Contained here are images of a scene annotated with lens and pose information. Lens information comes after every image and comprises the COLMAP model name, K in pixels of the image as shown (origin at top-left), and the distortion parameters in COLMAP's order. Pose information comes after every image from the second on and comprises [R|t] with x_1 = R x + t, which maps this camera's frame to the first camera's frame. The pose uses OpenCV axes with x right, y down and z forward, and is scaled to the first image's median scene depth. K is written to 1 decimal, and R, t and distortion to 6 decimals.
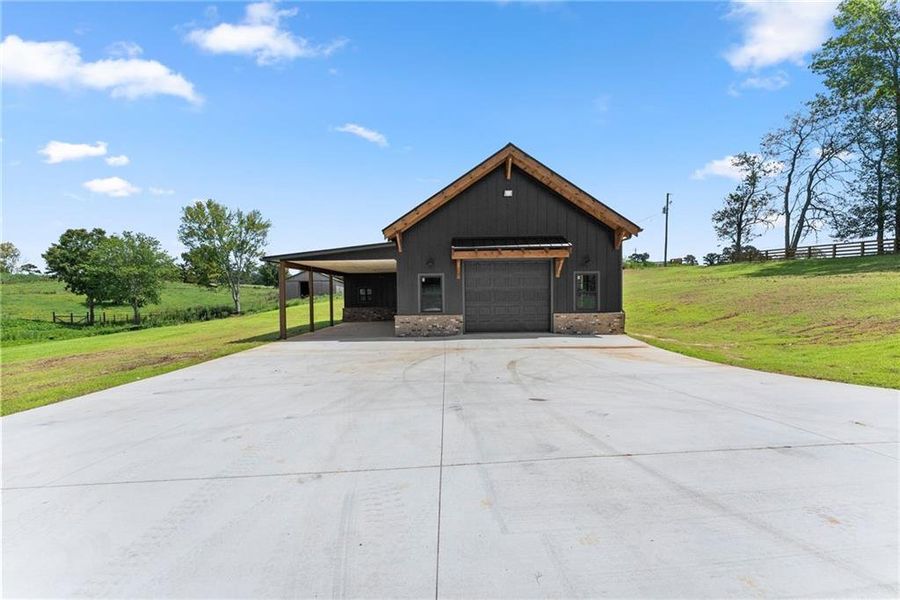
lens RADIAL K [[362.4, 0, 450.0], [0, 362.4, 300.0], [0, 0, 1]] dist [-0.000221, 0.000084]
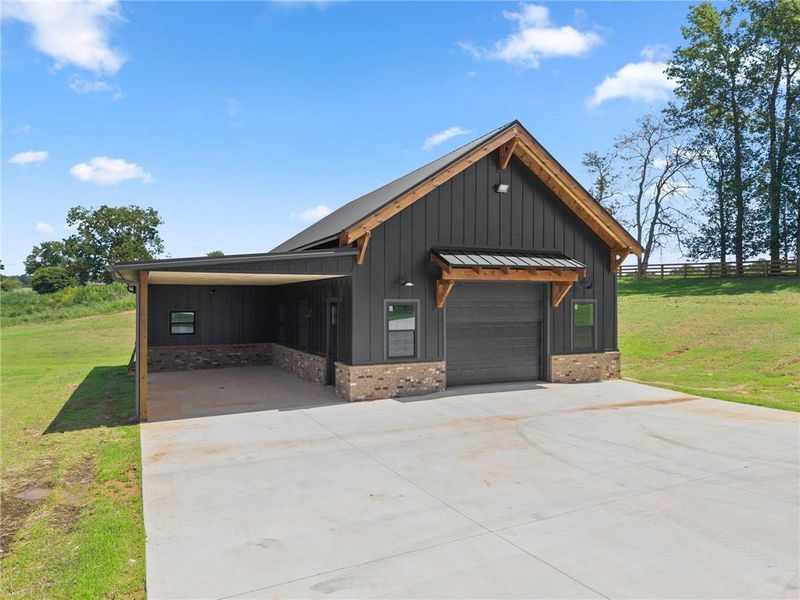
lens RADIAL K [[539.1, 0, 400.0], [0, 539.1, 300.0], [0, 0, 1]] dist [0.009163, -0.004939]
pose [[0.901517, 0.014290, 0.432507, -0.284936], [-0.002603, 0.999616, -0.027602, -0.027051], [-0.432735, 0.023758, 0.901208, 0.081398]]
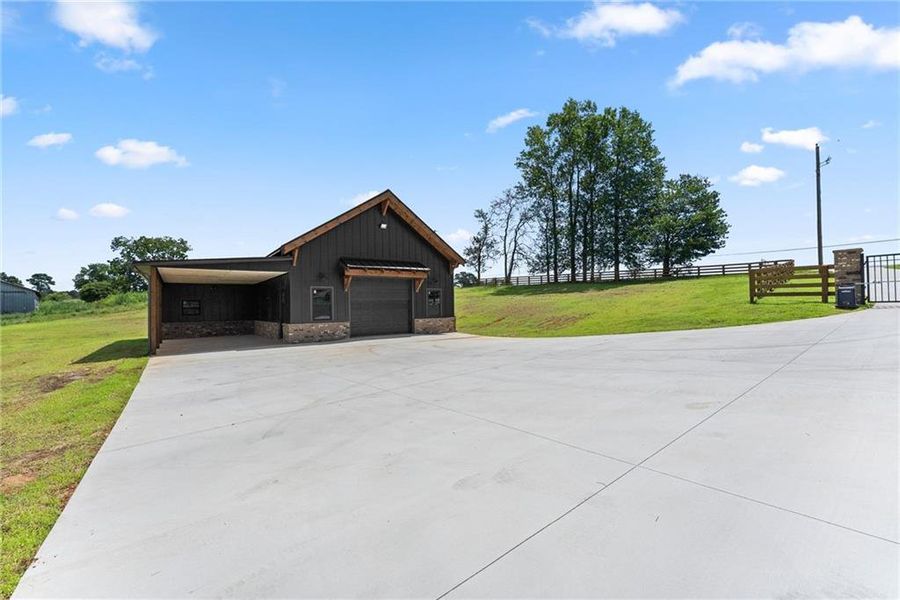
lens RADIAL K [[362.4, 0, 450.0], [0, 362.4, 300.0], [0, 0, 1]] dist [-0.000221, 0.000084]
pose [[0.799639, 0.010117, 0.600396, -0.252264], [0.018807, 0.998946, -0.041881, 0.015600], [-0.600186, 0.044781, 0.798606, -0.096230]]
